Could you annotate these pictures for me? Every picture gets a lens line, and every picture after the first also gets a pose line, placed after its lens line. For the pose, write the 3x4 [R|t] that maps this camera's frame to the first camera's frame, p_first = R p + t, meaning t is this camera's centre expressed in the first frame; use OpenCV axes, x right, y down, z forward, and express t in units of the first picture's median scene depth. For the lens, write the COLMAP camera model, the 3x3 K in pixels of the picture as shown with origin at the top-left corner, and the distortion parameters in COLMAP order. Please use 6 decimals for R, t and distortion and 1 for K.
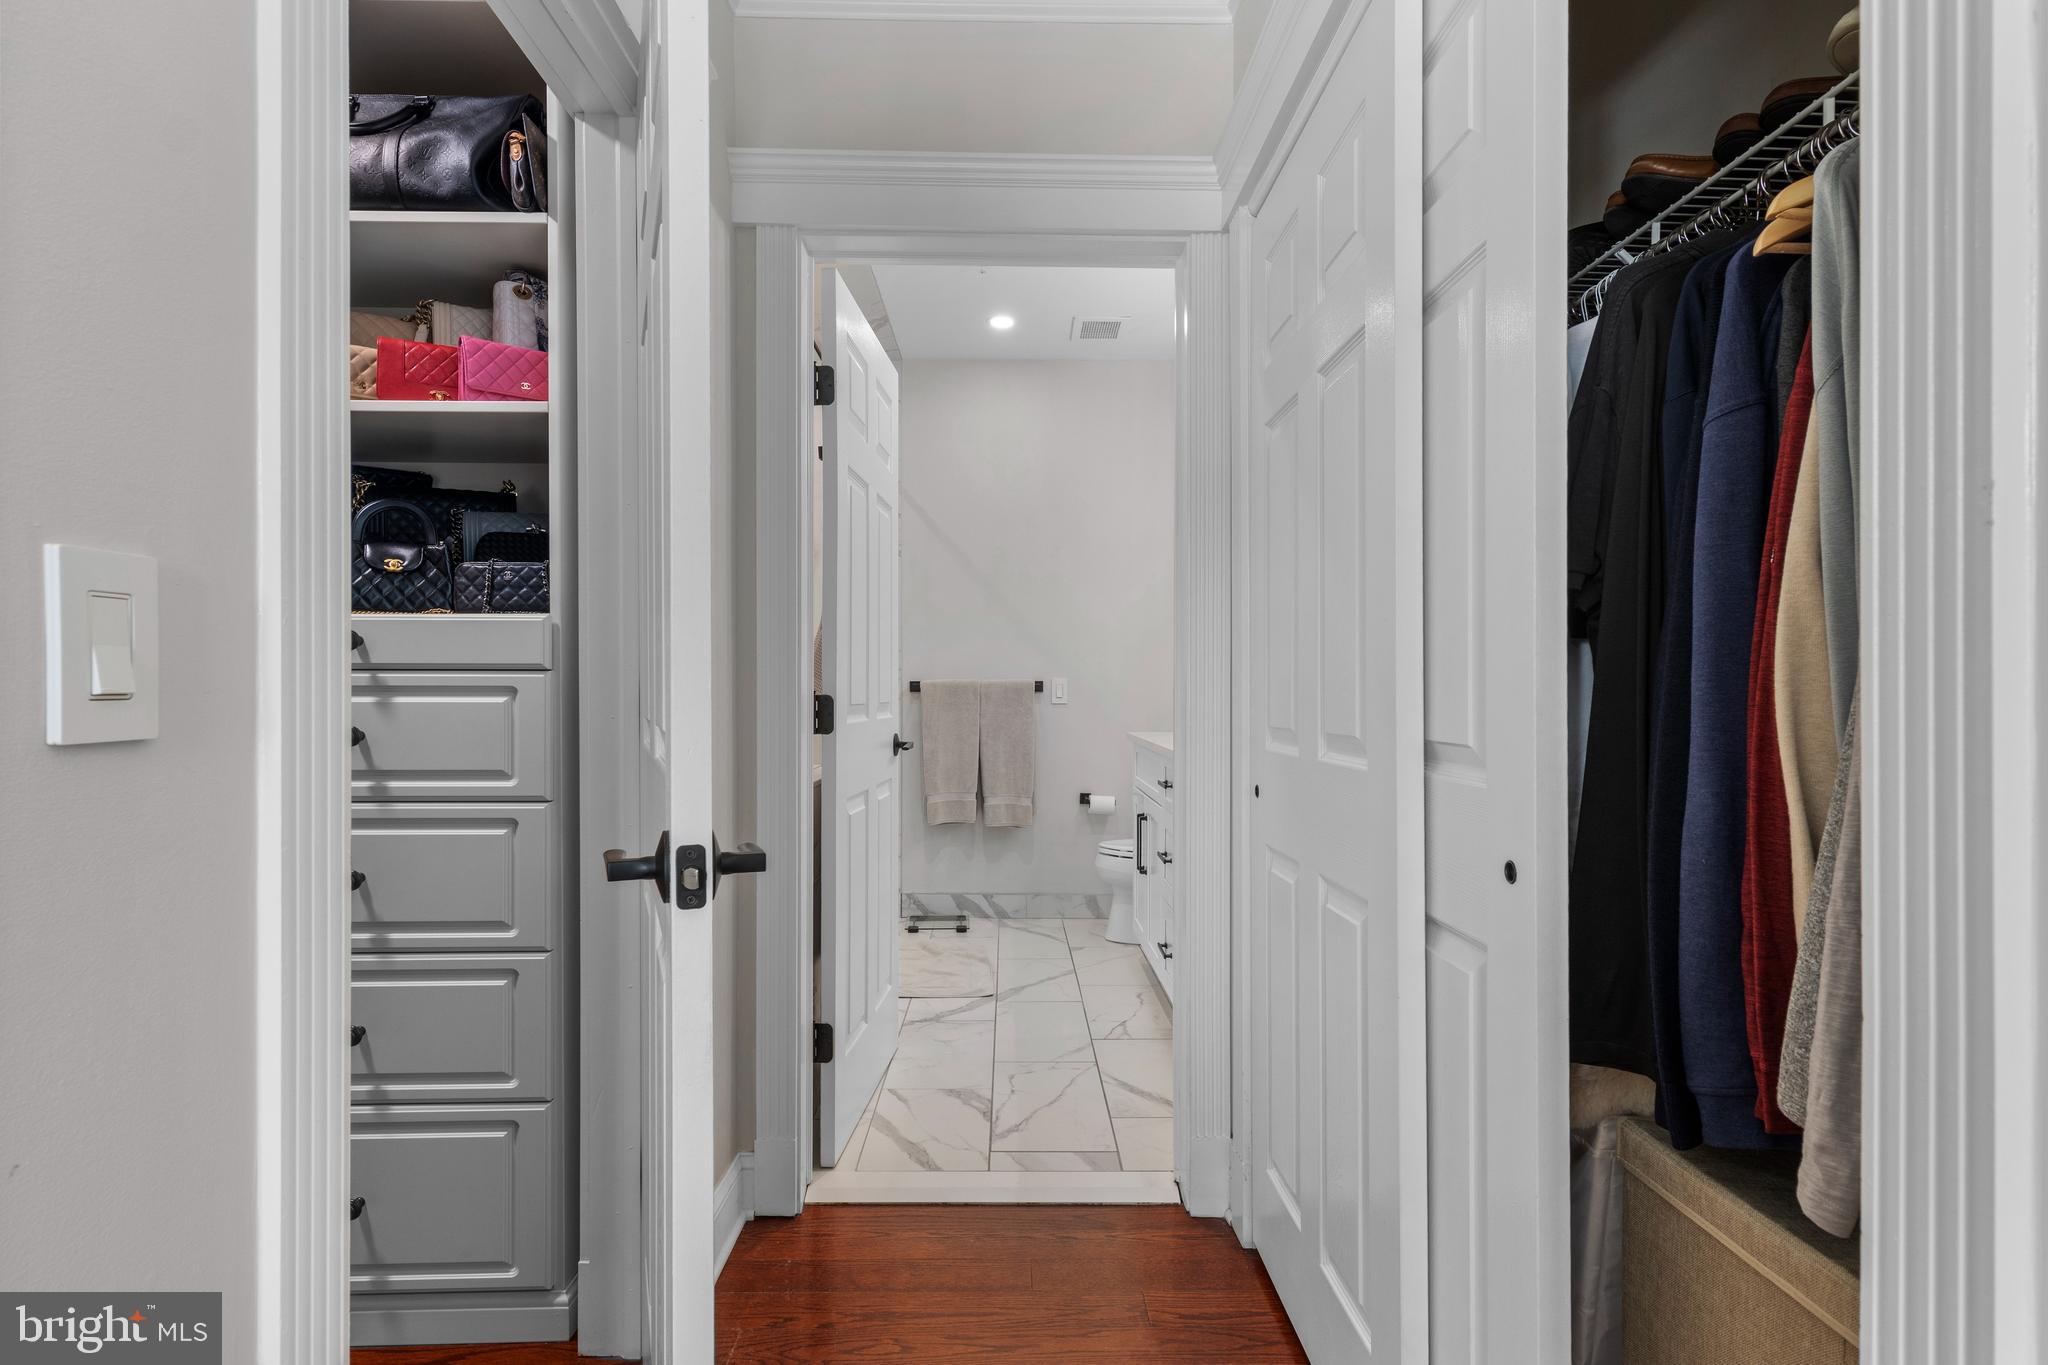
lens RADIAL K [[1060.6, 0, 1031.5], [0, 1060.6, 681.8], [0, 0, 1]] dist [0.003574, 0.000612]
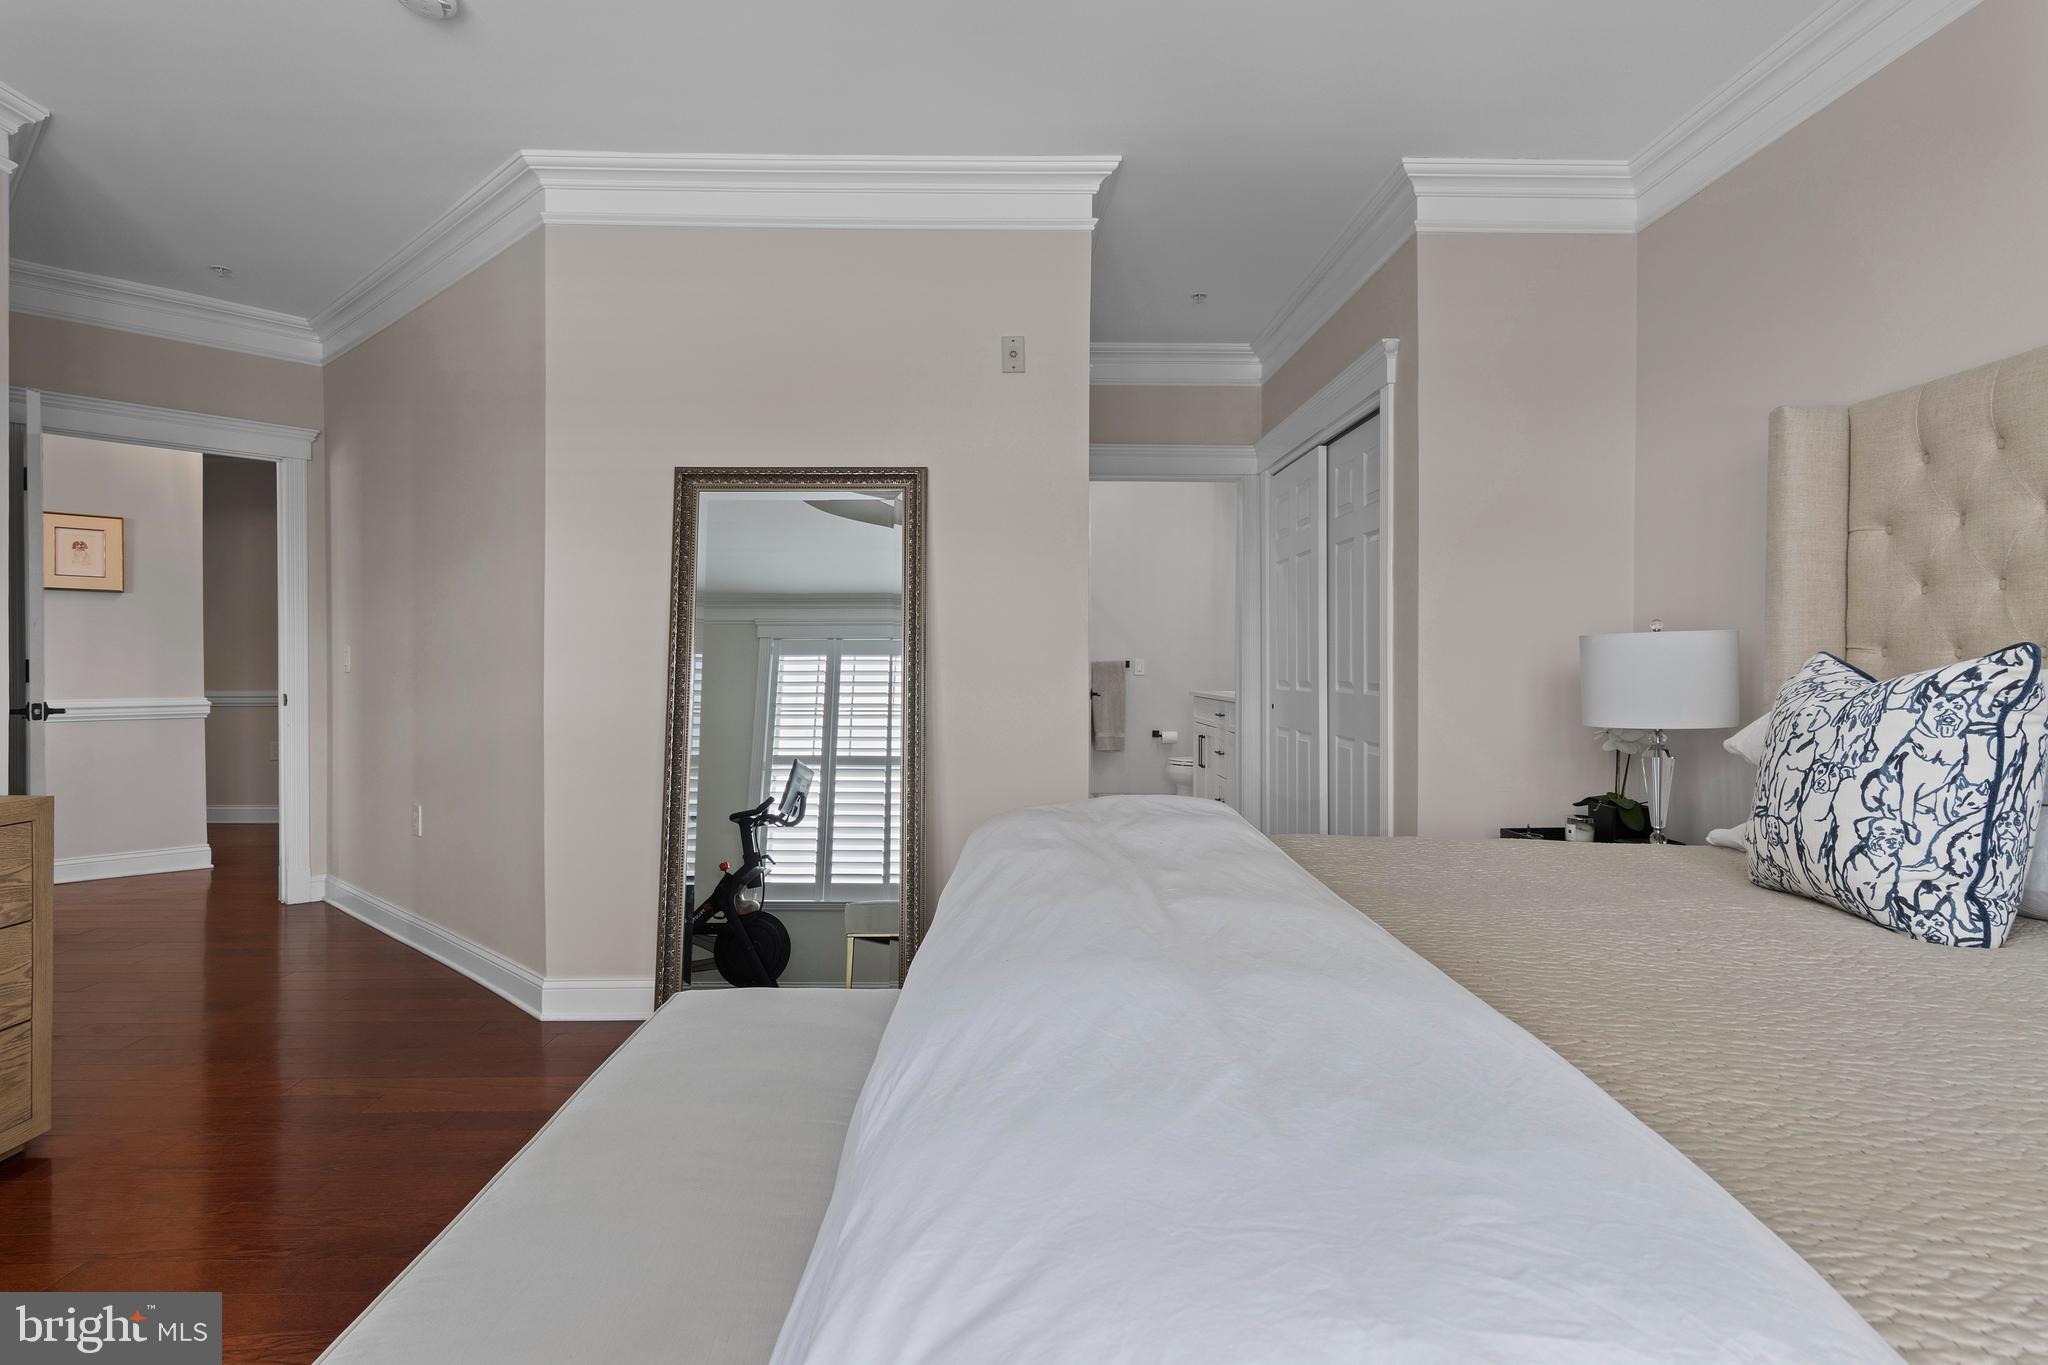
lens RADIAL K [[1044.8, 0, 1016.9], [0, 1044.8, 683.1], [0, 0, 1]] dist [0.004262, 0.000375]
pose [[0.999937, -0.006204, -0.009371, -0.148283], [0.006421, 0.999707, 0.023336, -0.004862], [0.009224, -0.023395, 0.999684, -0.593674]]
